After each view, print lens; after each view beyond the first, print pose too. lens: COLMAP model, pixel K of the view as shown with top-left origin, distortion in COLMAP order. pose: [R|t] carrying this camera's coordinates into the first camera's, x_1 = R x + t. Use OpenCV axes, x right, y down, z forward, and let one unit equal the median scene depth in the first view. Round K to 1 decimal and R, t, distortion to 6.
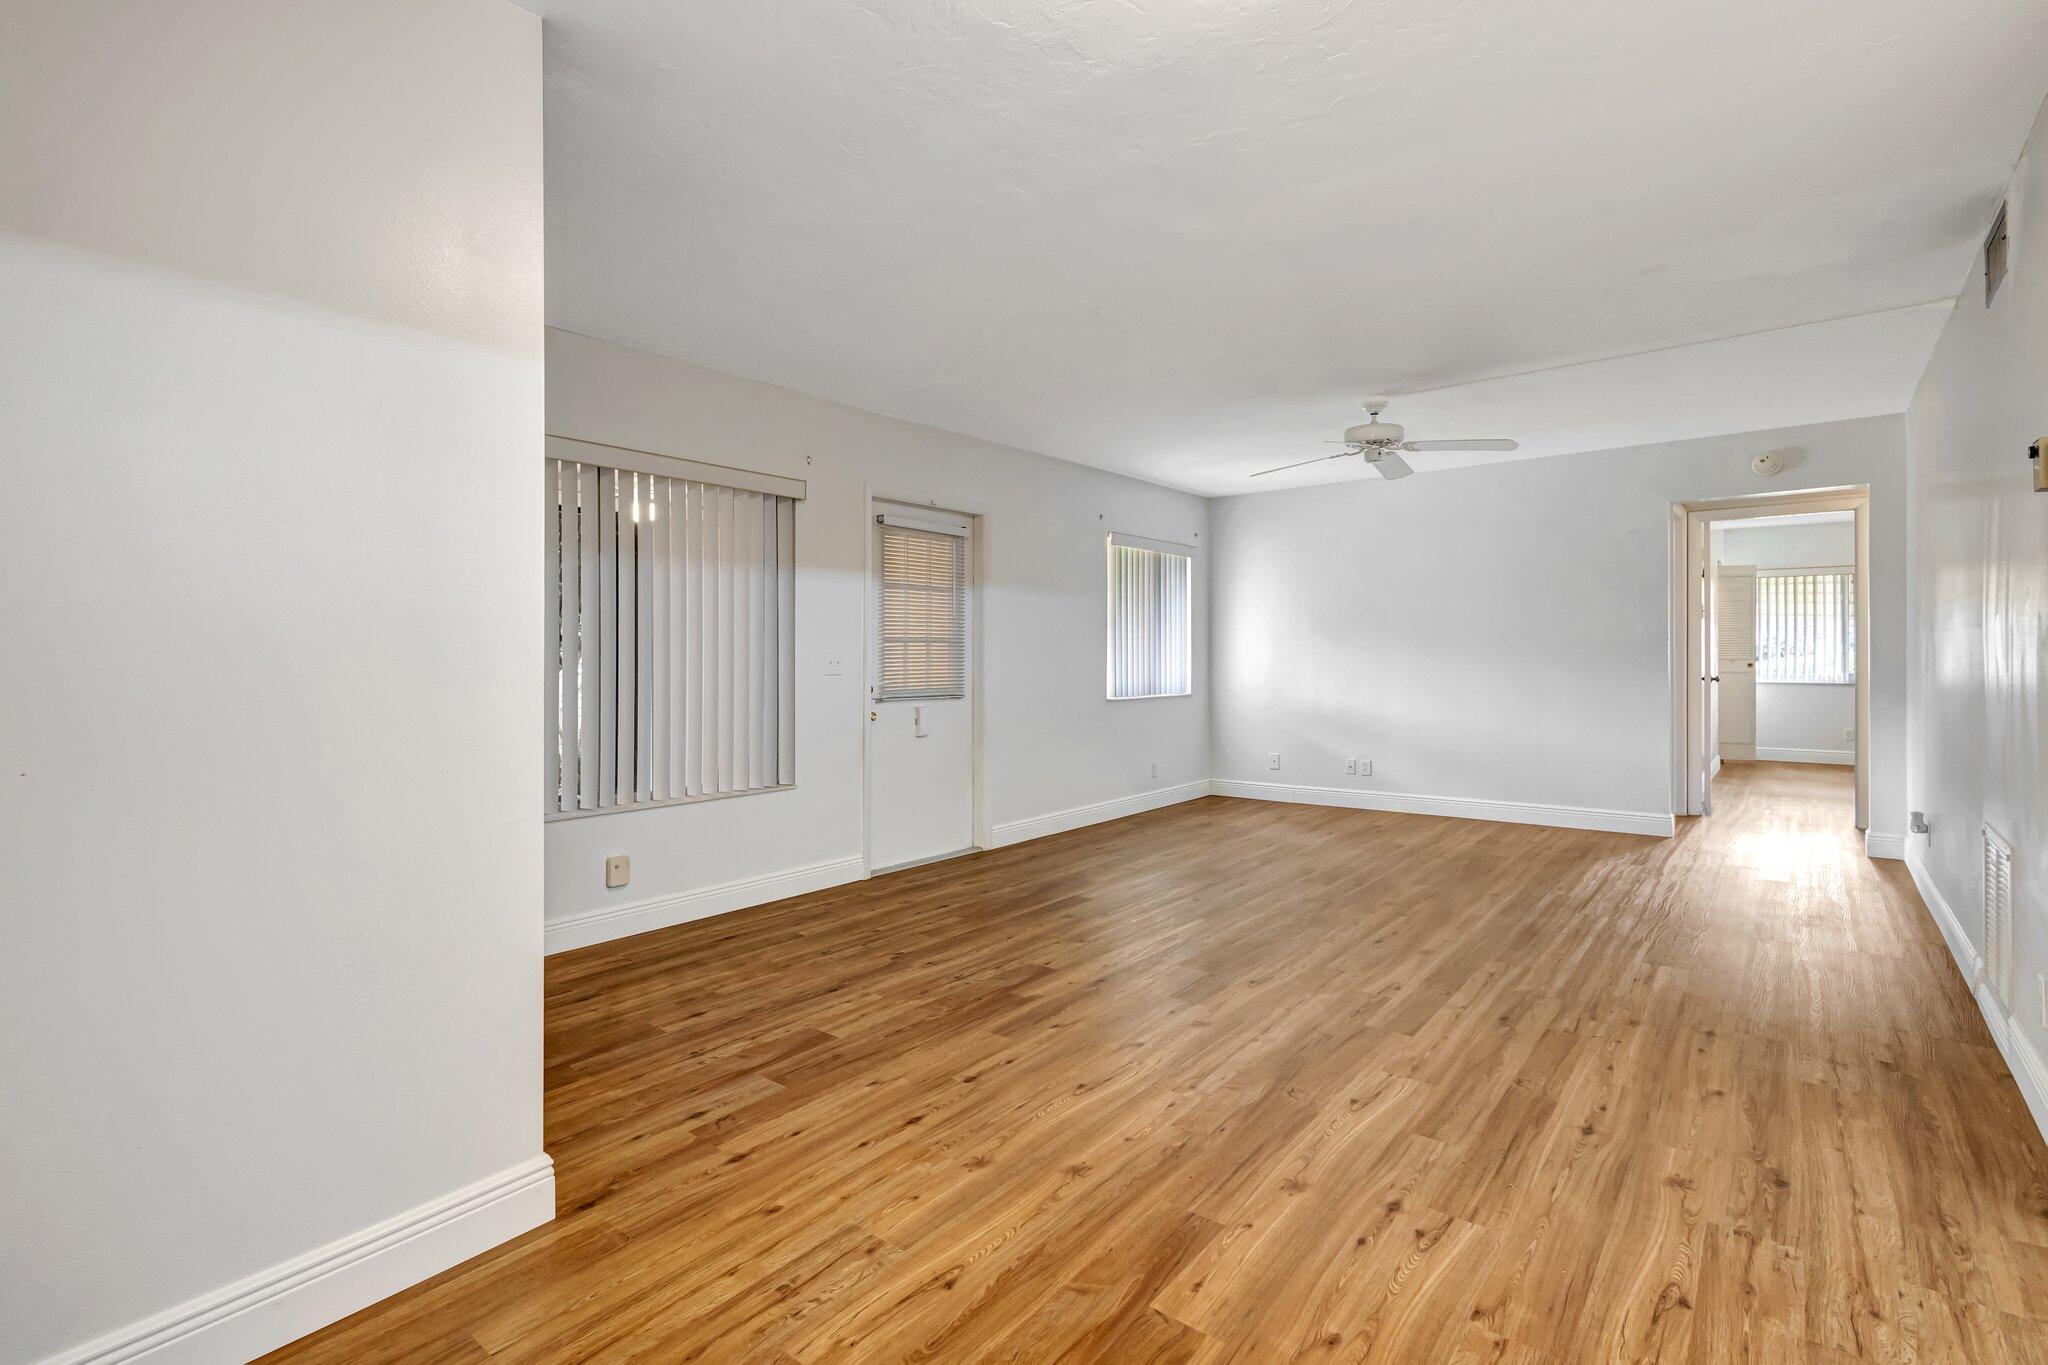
lens RADIAL K [[954.1, 0, 1022.3], [0, 954.1, 656.6], [0, 0, 1]] dist [0.009605, -0.001047]
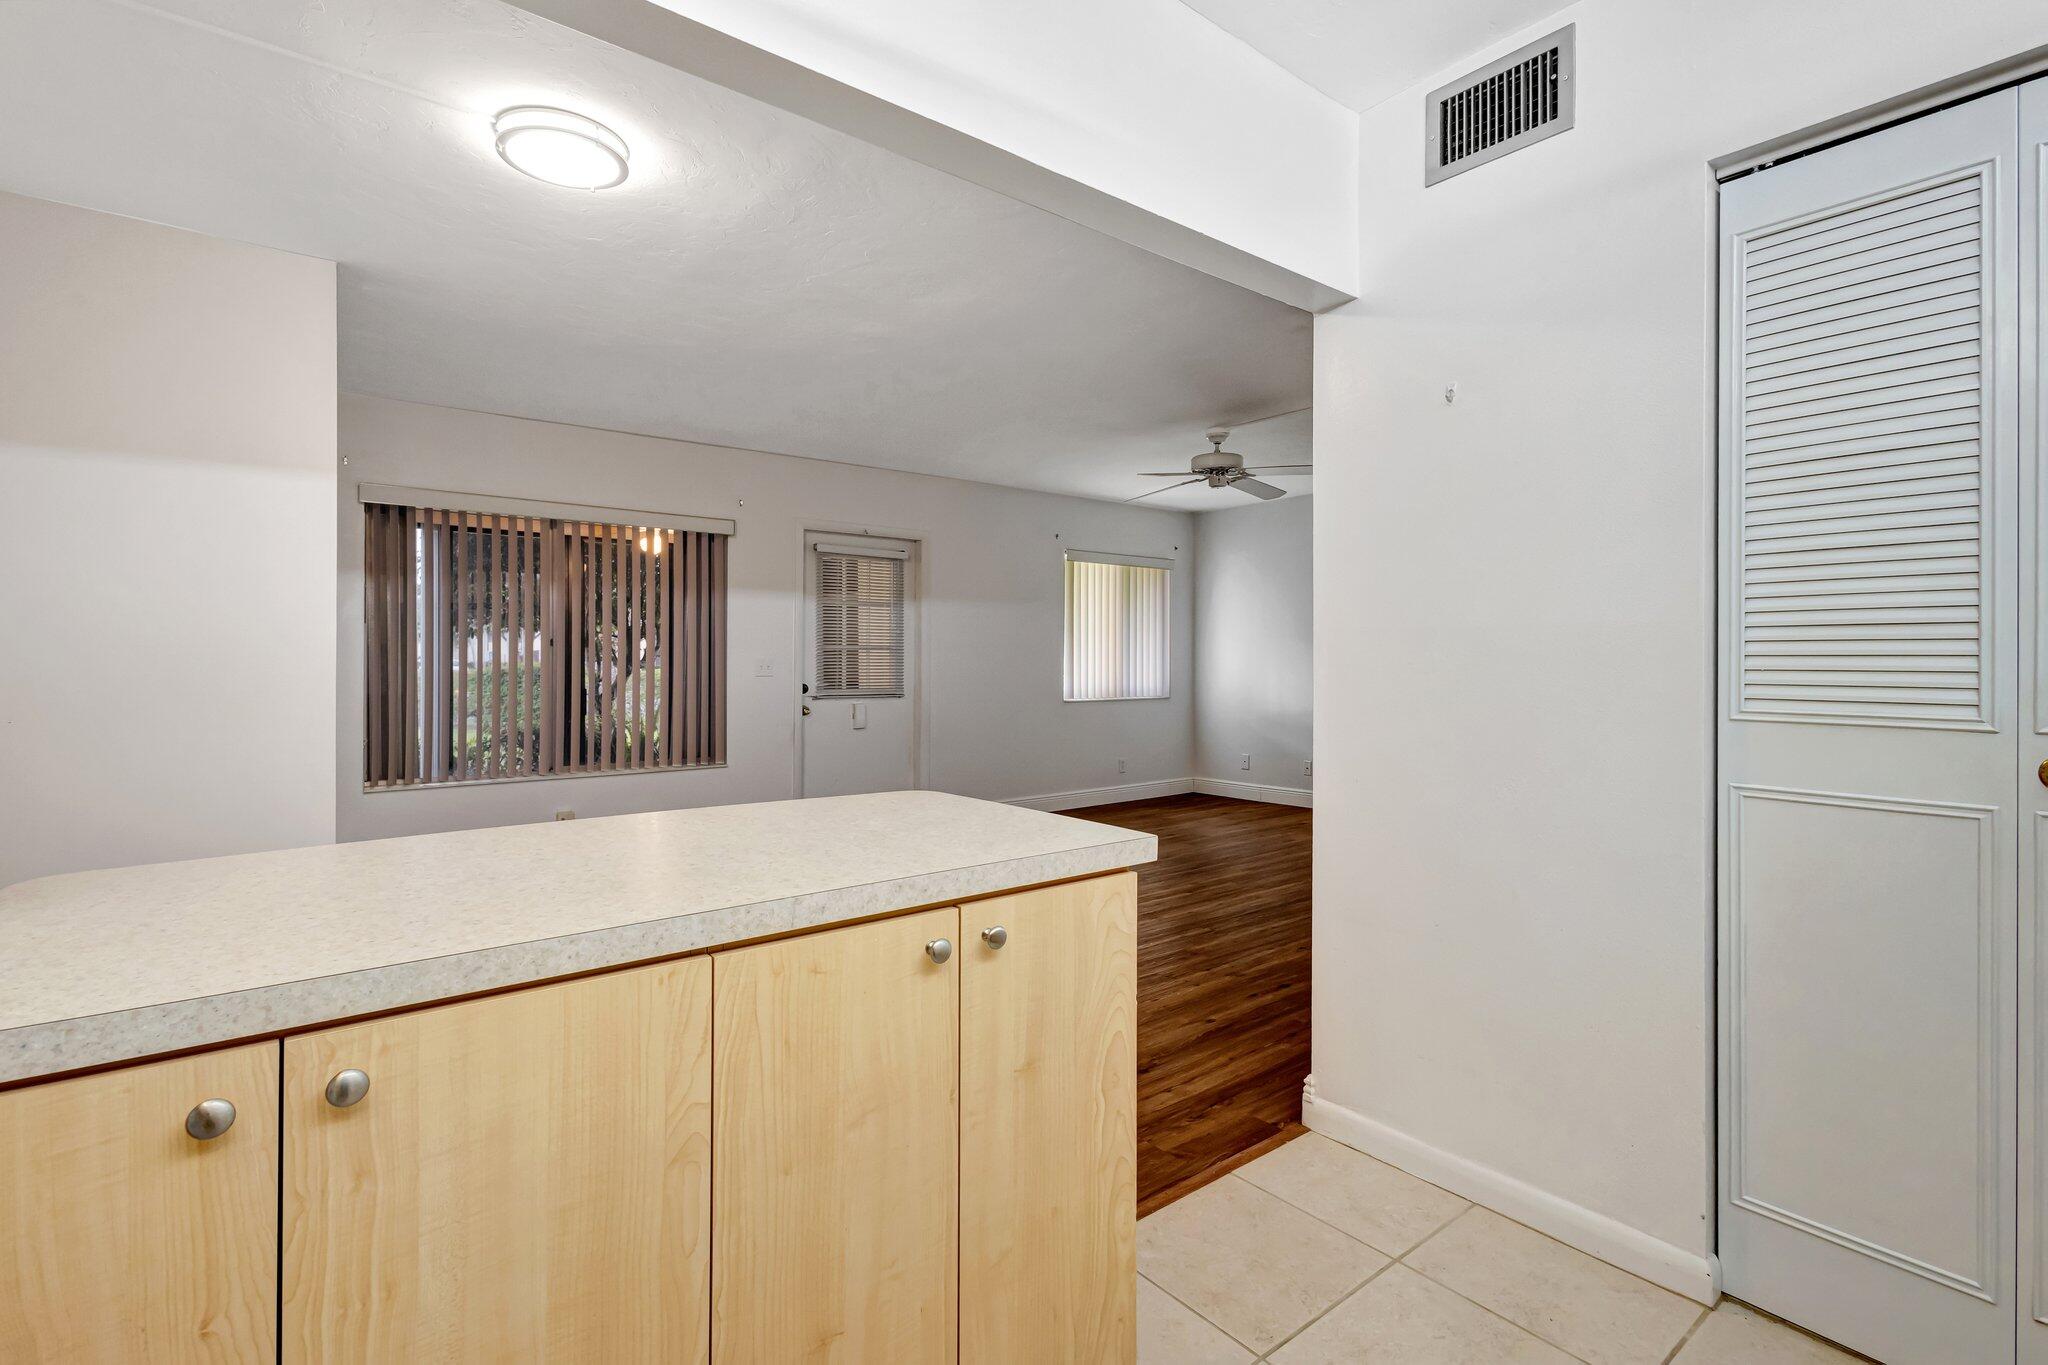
lens RADIAL K [[954.1, 0, 1022.3], [0, 954.1, 656.6], [0, 0, 1]] dist [0.009605, -0.001047]
pose [[0.976612, 0.002982, -0.214987, 0.388515], [-0.003862, 0.999986, -0.003674, -0.002766], [0.214973, 0.004418, 0.976610, -0.126600]]
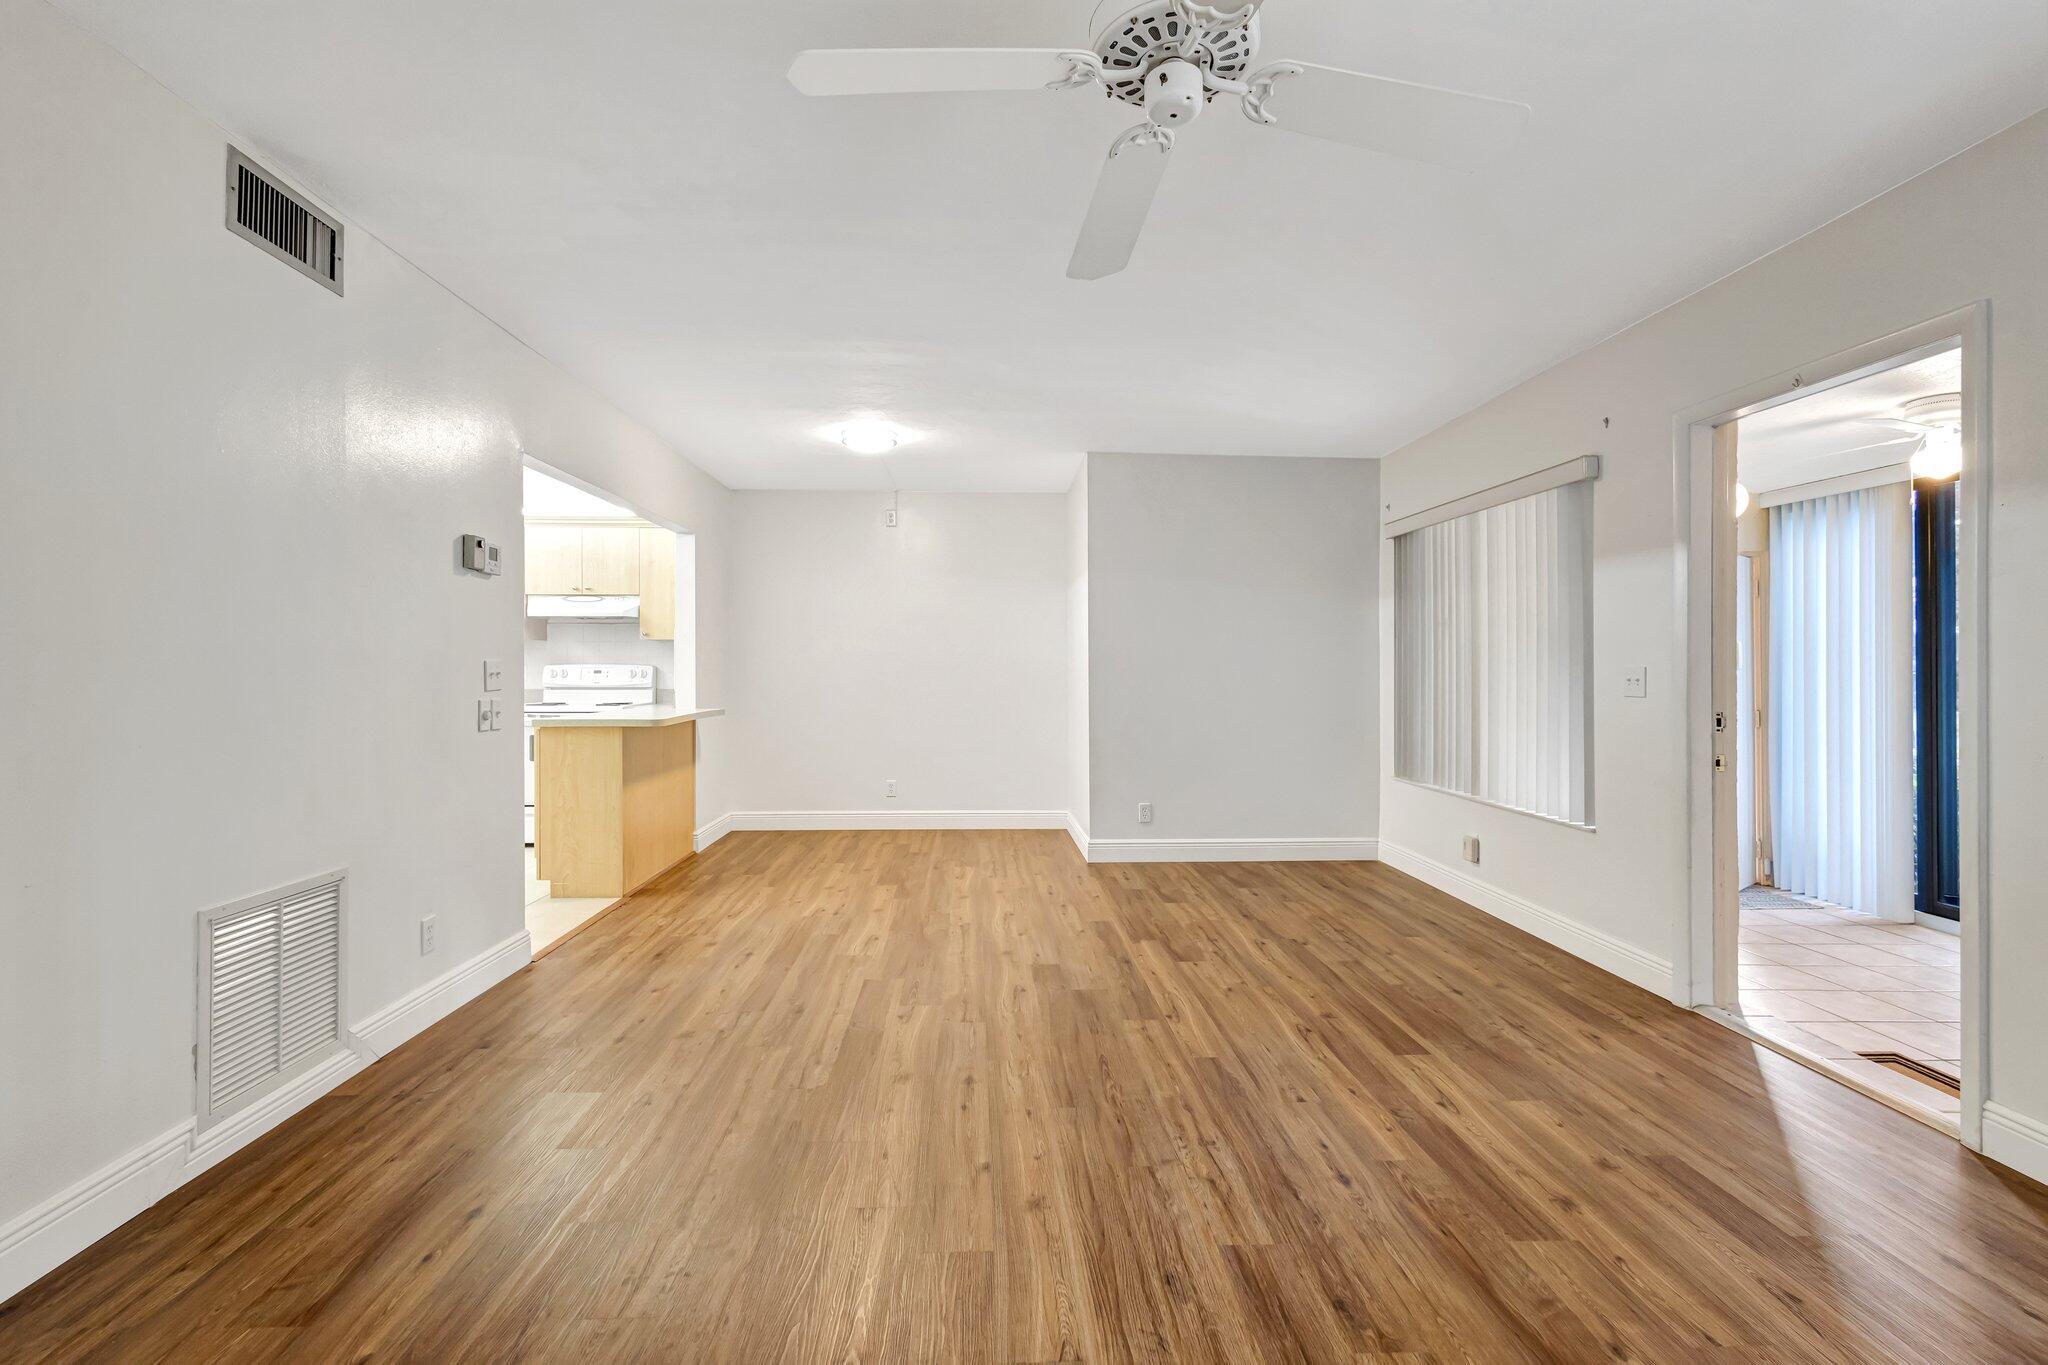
lens RADIAL K [[940.7, 0, 1020.1], [0, 940.7, 668.6], [0, 0, 1]] dist [0.003380, 0.000266]
pose [[-0.747290, 0.005211, -0.664478, 0.634531], [0.002458, 0.999984, 0.005078, -0.007406], [0.664494, 0.002162, -0.747291, 1.217350]]
